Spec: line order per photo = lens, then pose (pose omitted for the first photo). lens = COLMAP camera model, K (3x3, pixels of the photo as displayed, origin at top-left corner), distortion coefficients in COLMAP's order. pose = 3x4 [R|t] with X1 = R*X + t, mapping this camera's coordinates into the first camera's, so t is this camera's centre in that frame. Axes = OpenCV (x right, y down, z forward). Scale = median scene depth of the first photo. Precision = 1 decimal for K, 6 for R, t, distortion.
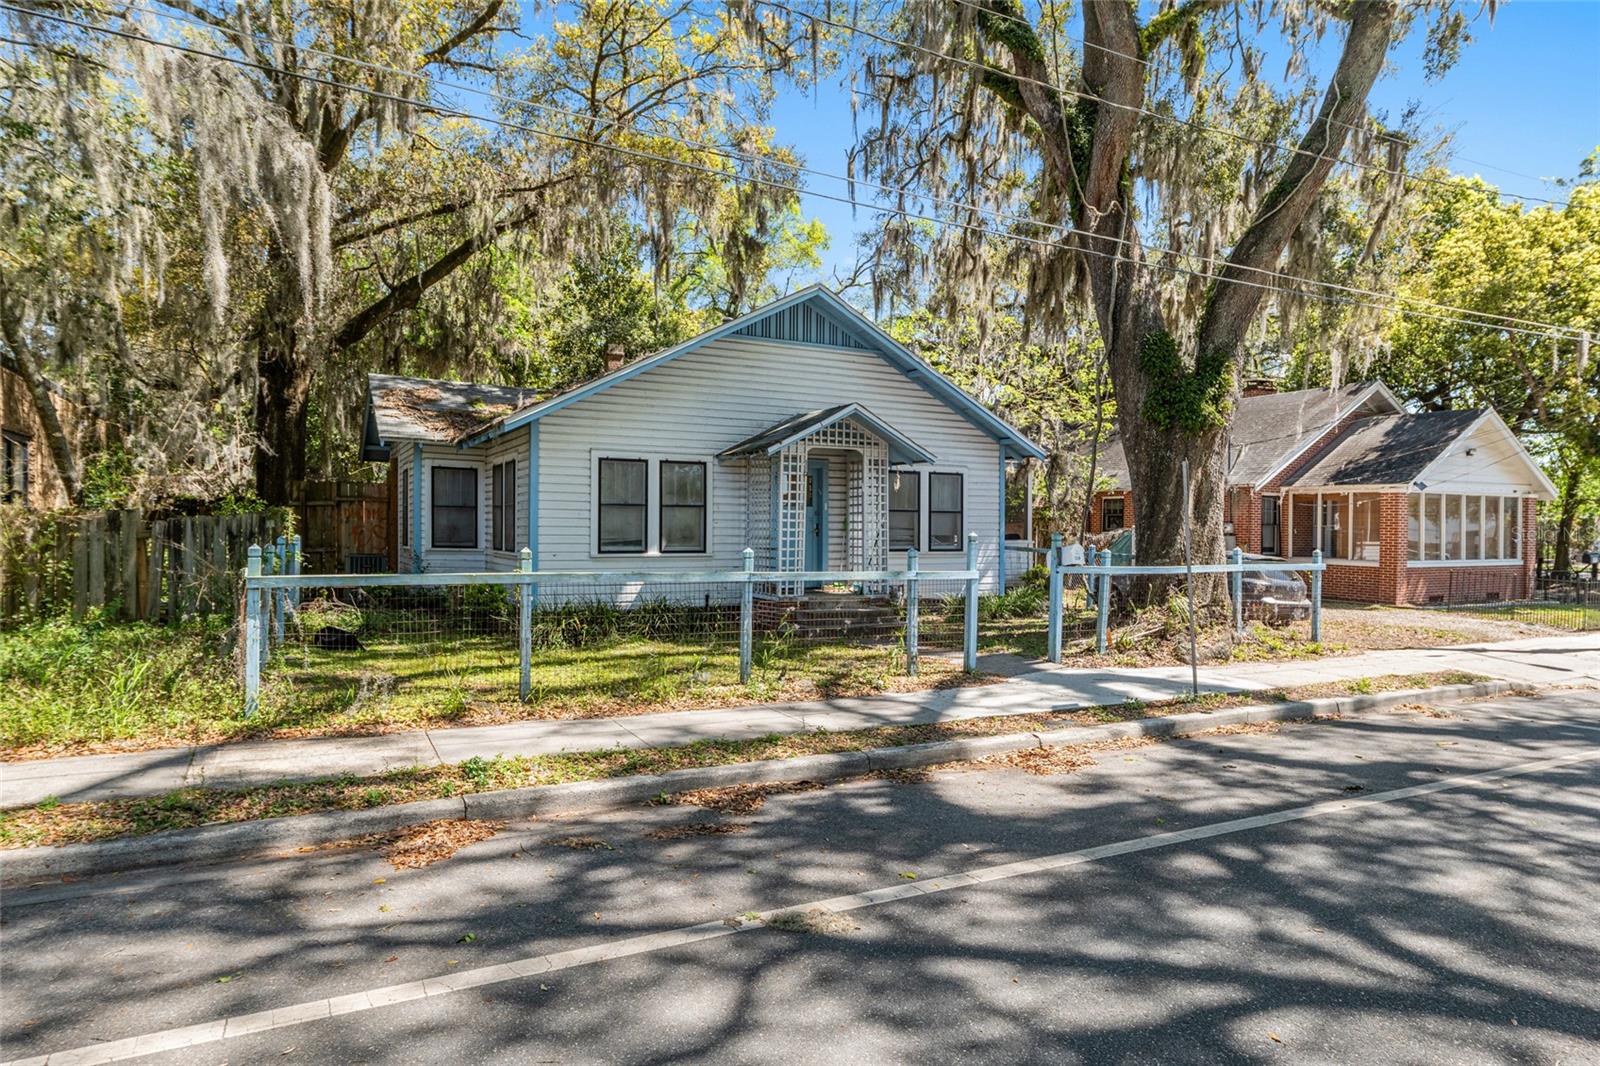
lens RADIAL K [[960.4, 0, 798.5], [0, 960.4, 530.5], [0, 0, 1]] dist [-0.001648, -0.000087]
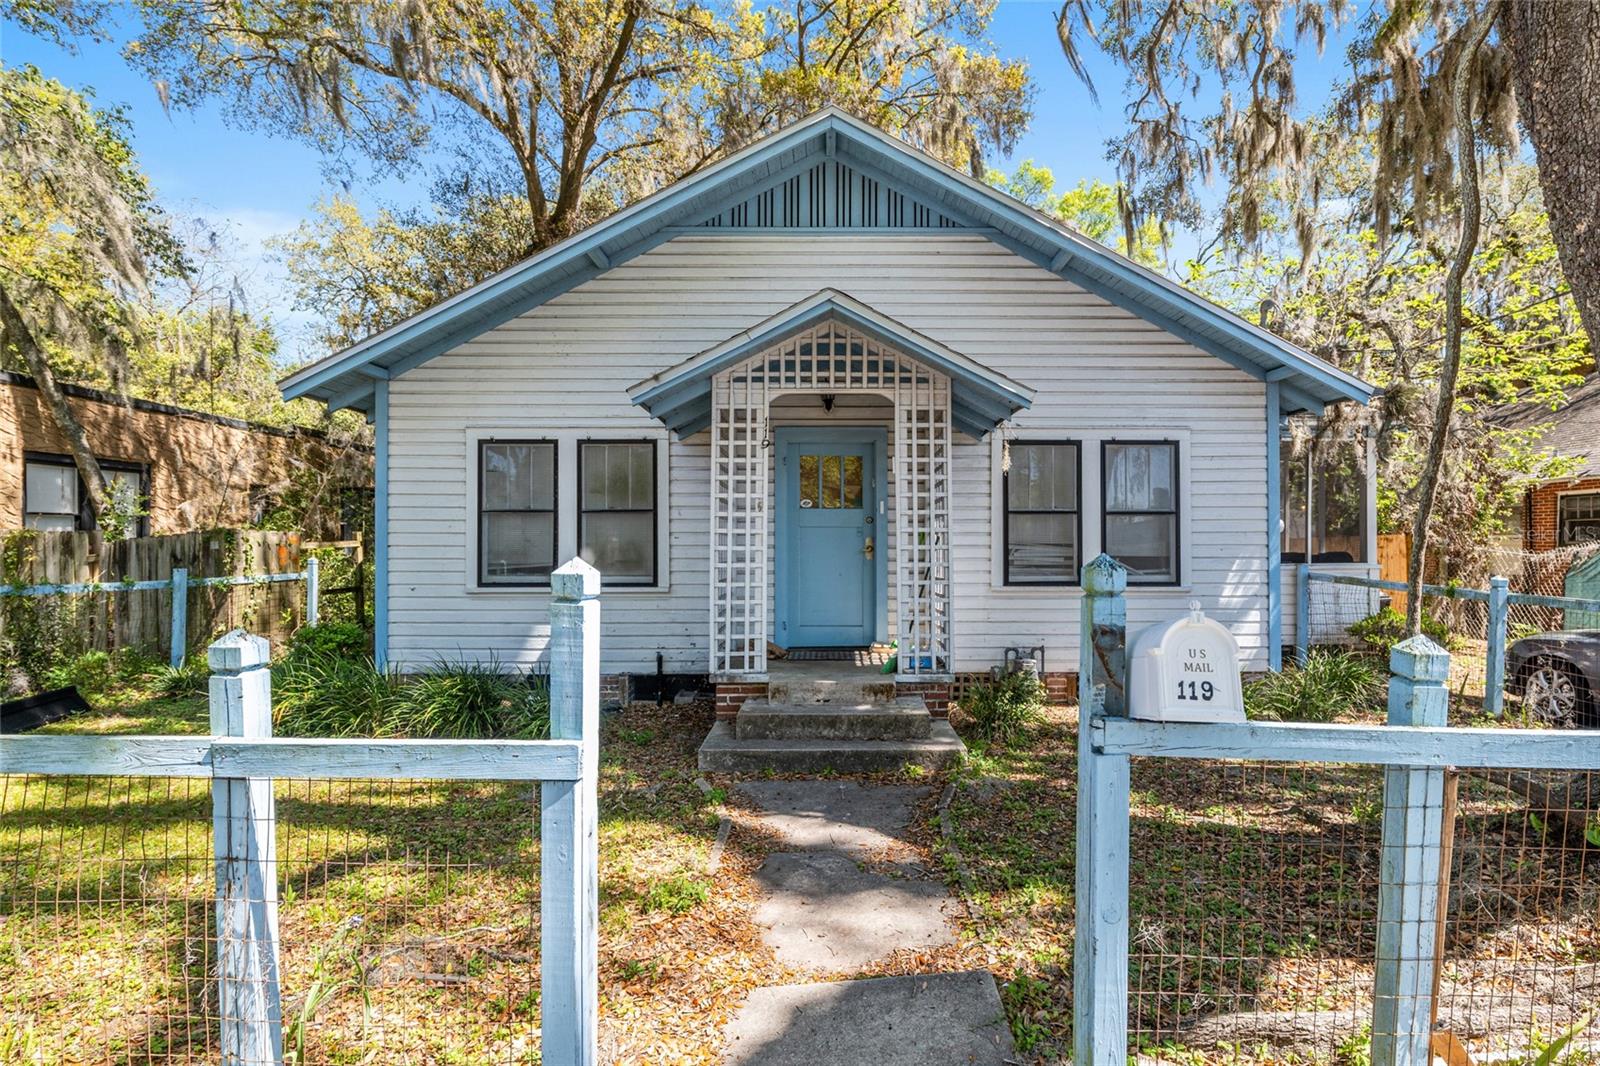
lens RADIAL K [[765.4, 0, 801.8], [0, 765.4, 546.0], [0, 0, 1]] dist [-0.001136, 0.000293]
pose [[0.882621, -0.006860, -0.470035, 0.215113], [0.005686, 0.999976, -0.003917, -0.000385], [0.470051, 0.000785, 0.882639, 0.607551]]
